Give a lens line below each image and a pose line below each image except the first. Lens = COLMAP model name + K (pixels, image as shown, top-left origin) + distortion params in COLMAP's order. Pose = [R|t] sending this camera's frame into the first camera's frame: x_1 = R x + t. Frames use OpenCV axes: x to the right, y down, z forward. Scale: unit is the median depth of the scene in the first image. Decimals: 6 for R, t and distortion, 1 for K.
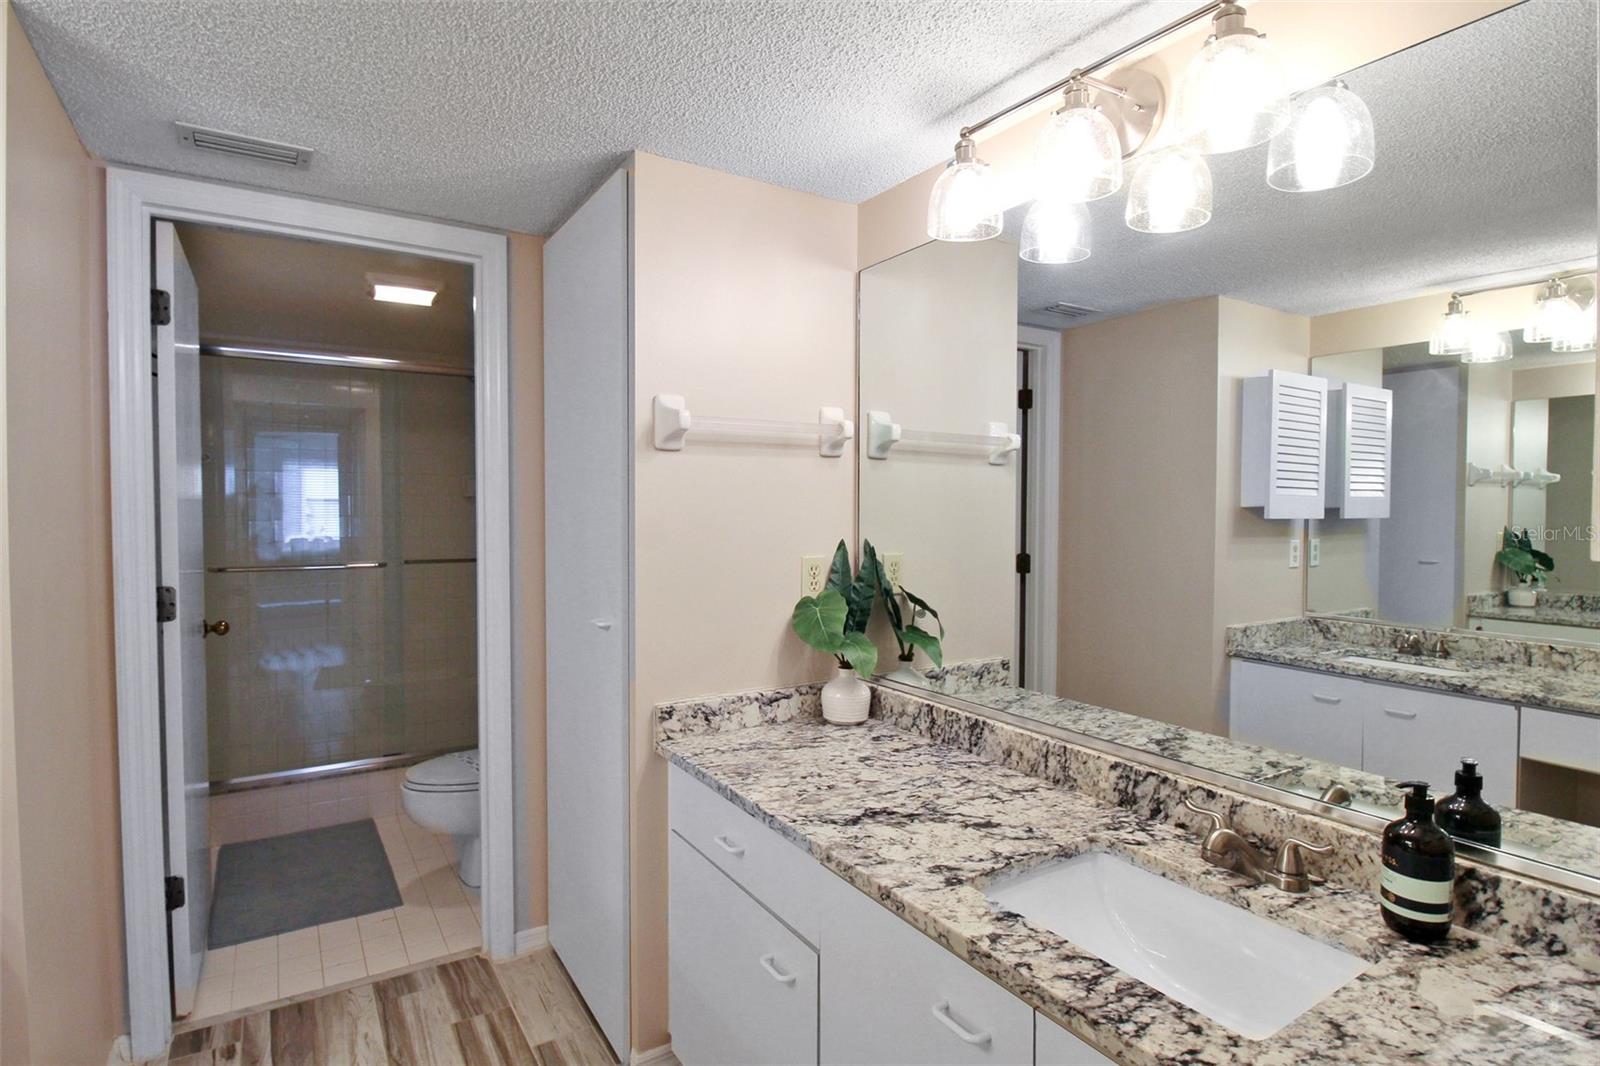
lens RADIAL K [[814.6, 0, 819.2], [0, 814.6, 527.4], [0, 0, 1]] dist [-0.001927, -0.014808]
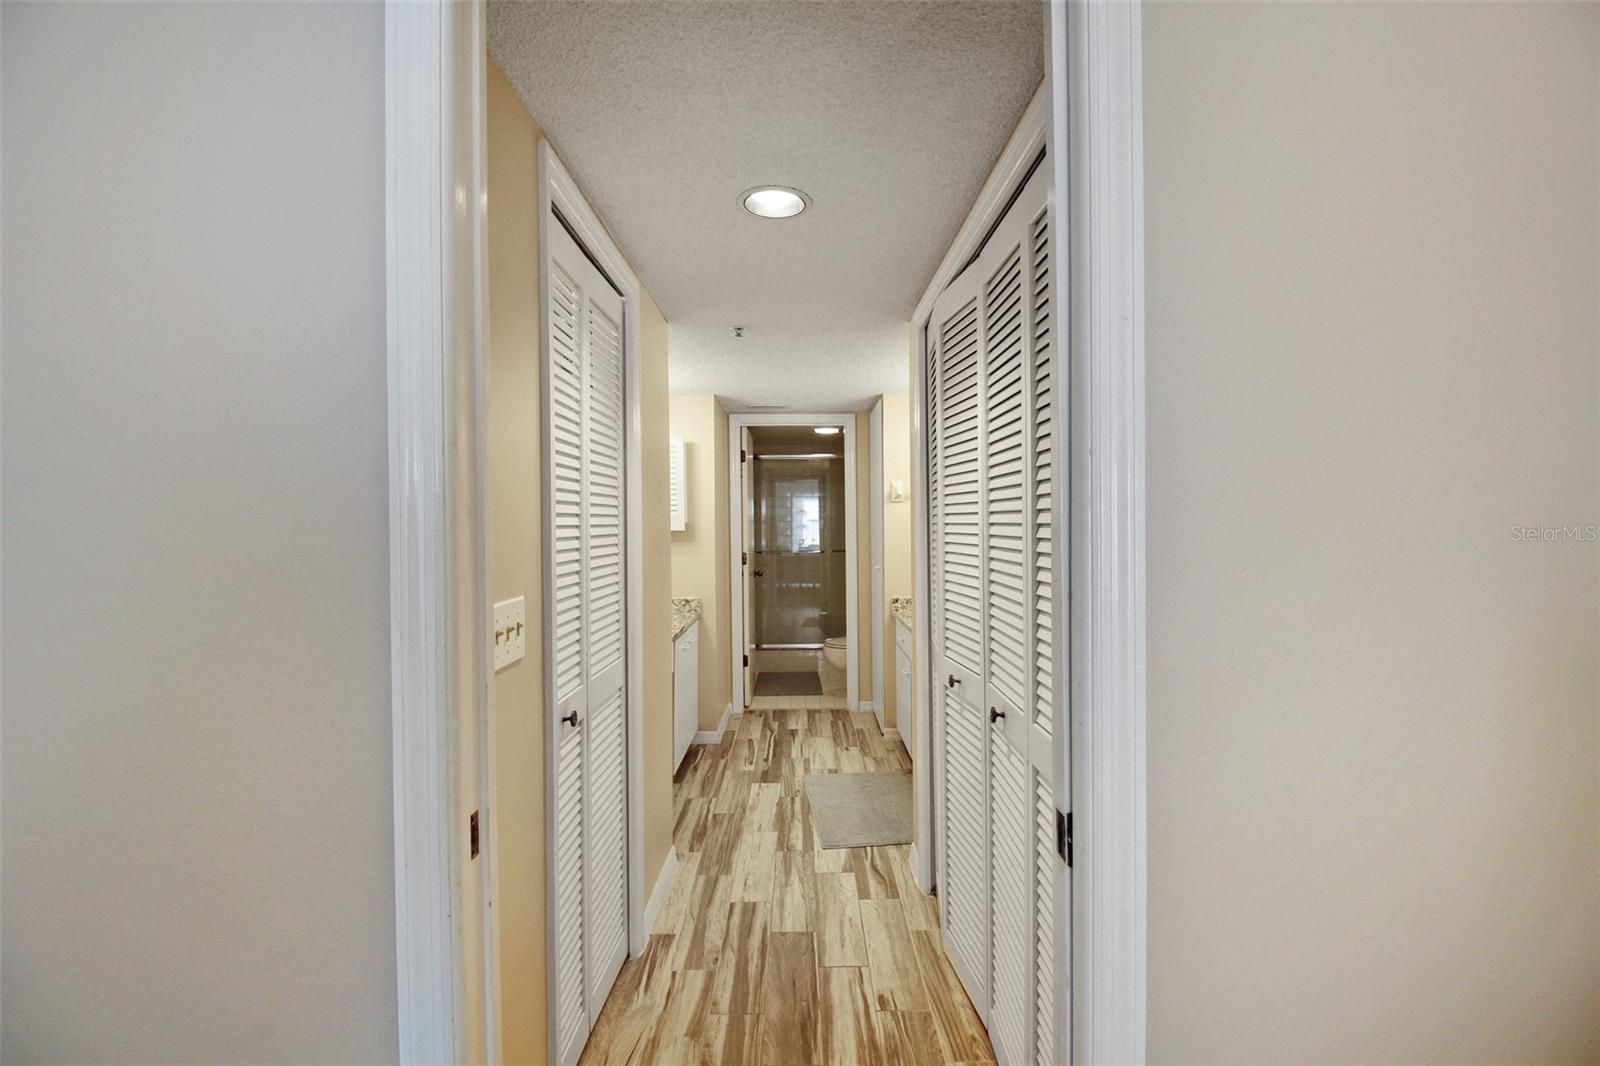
lens RADIAL K [[764.5, 0, 813.3], [0, 764.5, 528.1], [0, 0, 1]] dist [-0.000137, -0.012969]
pose [[0.844419, -0.008022, -0.535623, 0.715909], [-0.002839, 0.999807, -0.019450, 0.030878], [0.535676, 0.017945, 0.844233, -0.975605]]
